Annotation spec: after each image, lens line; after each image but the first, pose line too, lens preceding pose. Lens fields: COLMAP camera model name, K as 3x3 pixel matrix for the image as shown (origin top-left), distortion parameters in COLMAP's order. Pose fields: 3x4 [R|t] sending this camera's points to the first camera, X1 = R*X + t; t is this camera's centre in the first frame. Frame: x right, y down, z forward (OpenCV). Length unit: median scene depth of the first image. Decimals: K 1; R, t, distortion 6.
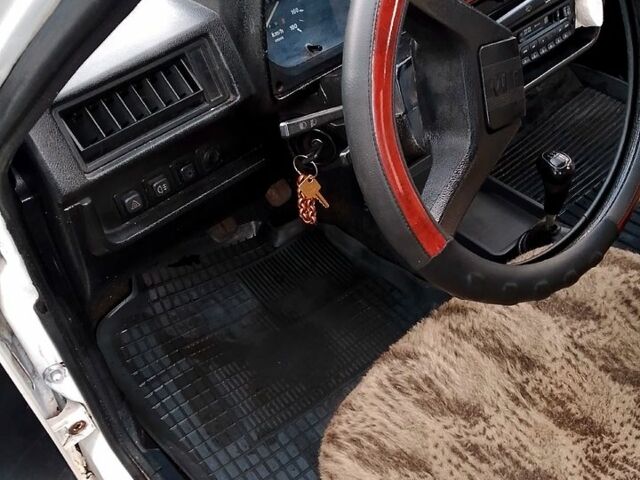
lens RADIAL K [[675.2, 0, 320.0], [0, 675.2, 240.0], [0, 0, 1]] dist [0.084691, -0.218353]
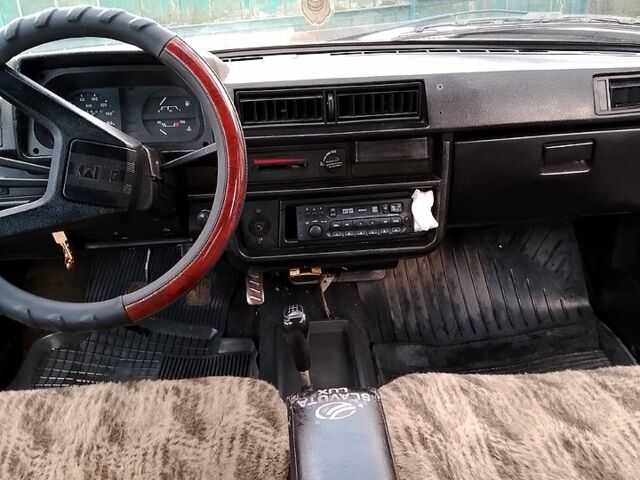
lens RADIAL K [[675.2, 0, 320.0], [0, 675.2, 240.0], [0, 0, 1]] dist [0.084691, -0.218353]
pose [[0.782827, 0.265393, -0.562804, 1.114616], [-0.436334, 0.878966, -0.192433, -0.035547], [0.443615, 0.396213, 0.803879, 0.114342]]
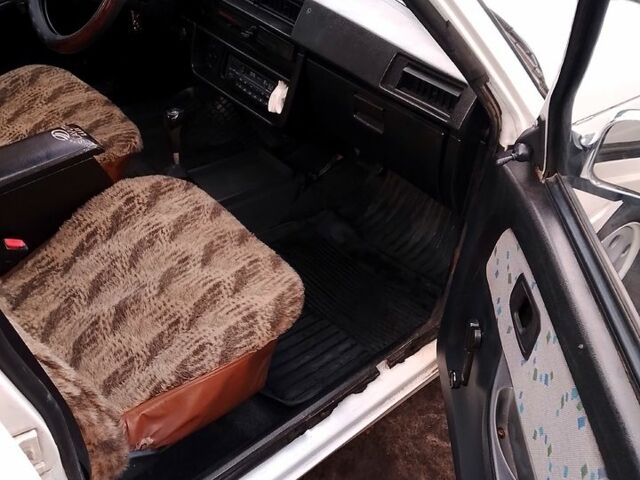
lens RADIAL K [[675.2, 0, 320.0], [0, 675.2, 240.0], [0, 0, 1]] dist [0.084691, -0.218353]
pose [[-0.001454, 0.643816, -0.765179, 2.106563], [-0.790503, 0.467899, 0.395189, -1.050667], [0.612456, 0.605451, 0.508258, 0.650958]]
